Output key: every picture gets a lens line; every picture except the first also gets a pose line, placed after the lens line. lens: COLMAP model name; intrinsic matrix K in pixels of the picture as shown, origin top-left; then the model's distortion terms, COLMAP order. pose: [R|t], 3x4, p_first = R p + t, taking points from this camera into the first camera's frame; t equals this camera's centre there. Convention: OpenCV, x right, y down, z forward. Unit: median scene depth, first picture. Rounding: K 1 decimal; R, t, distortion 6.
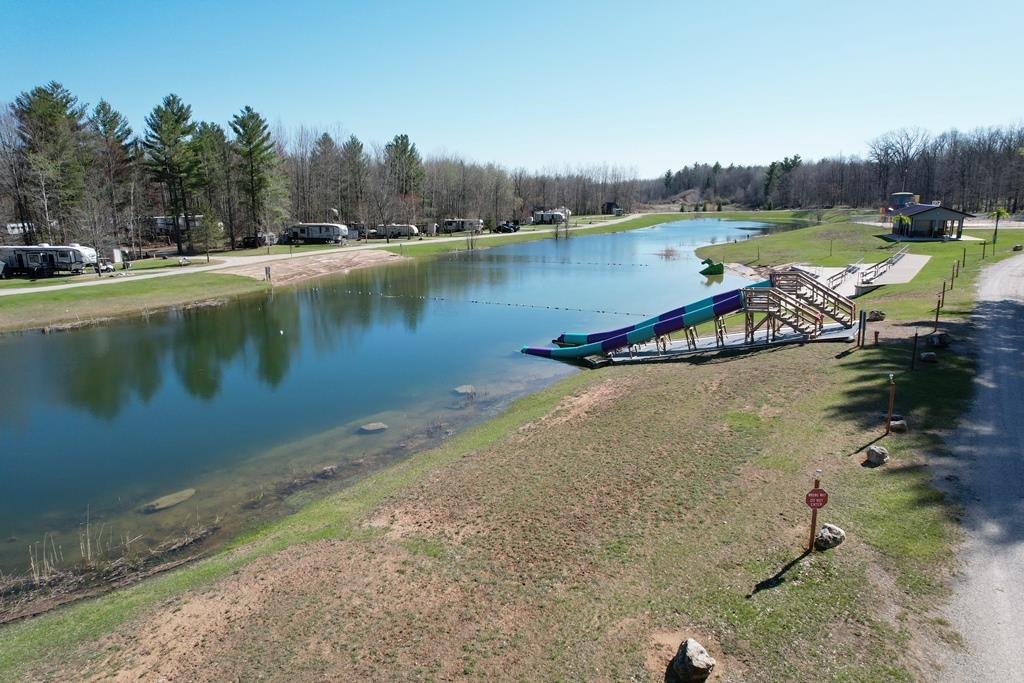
lens RADIAL K [[677.3, 0, 511.4], [0, 677.3, 335.4], [0, 0, 1]] dist [-0.064084, 0.059519]
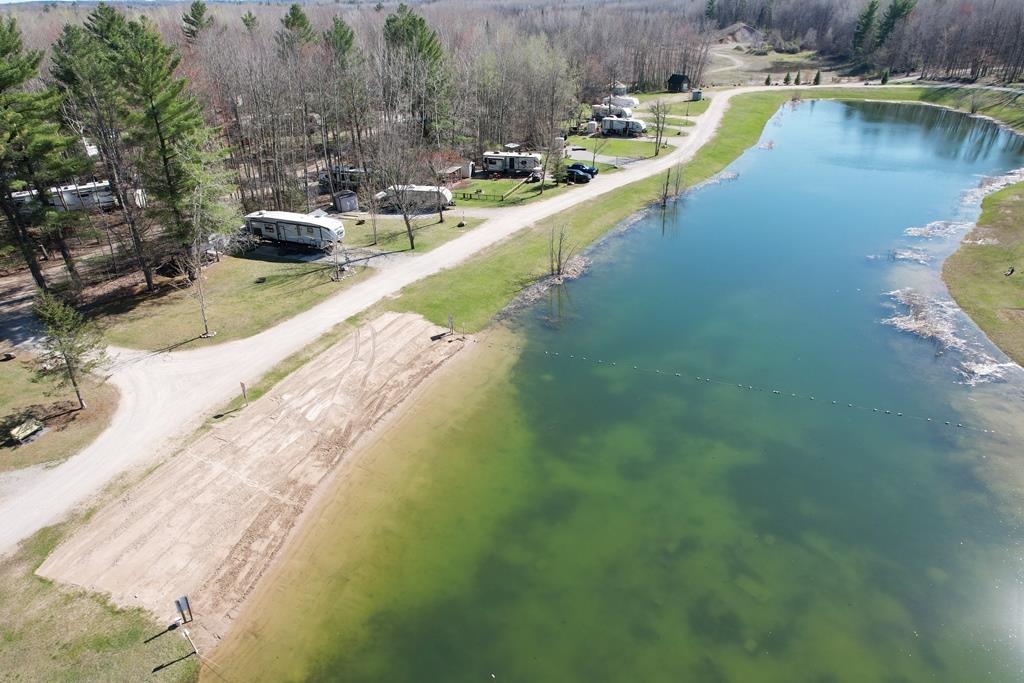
lens RADIAL K [[677.3, 0, 512.4], [0, 677.3, 346.2], [0, 0, 1]] dist [-0.064084, 0.059519]
pose [[0.999925, -0.007231, 0.009934, -0.079372], [0.004288, 0.963018, 0.269402, -0.169293], [-0.011515, -0.269339, 0.962977, 0.311600]]
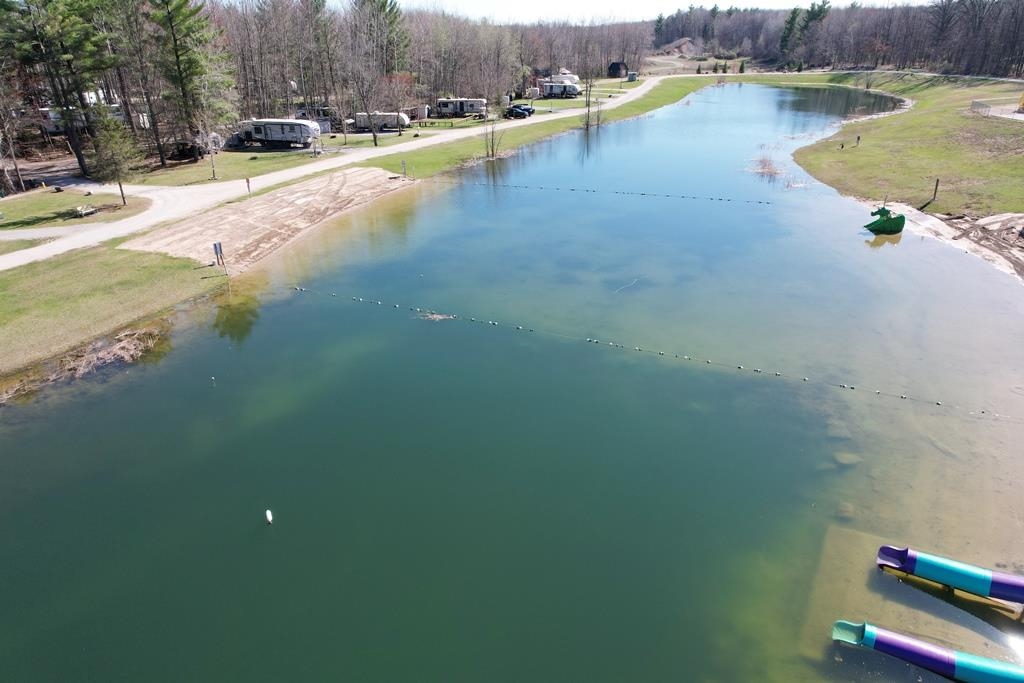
lens RADIAL K [[677.3, 0, 516.3], [0, 677.3, 344.5], [0, 0, 1]] dist [-0.064084, 0.059519]
pose [[0.998070, -0.026489, 0.056166, -0.060026], [0.013164, 0.974152, 0.225508, -0.069670], [-0.060687, -0.224334, 0.972621, 0.174064]]
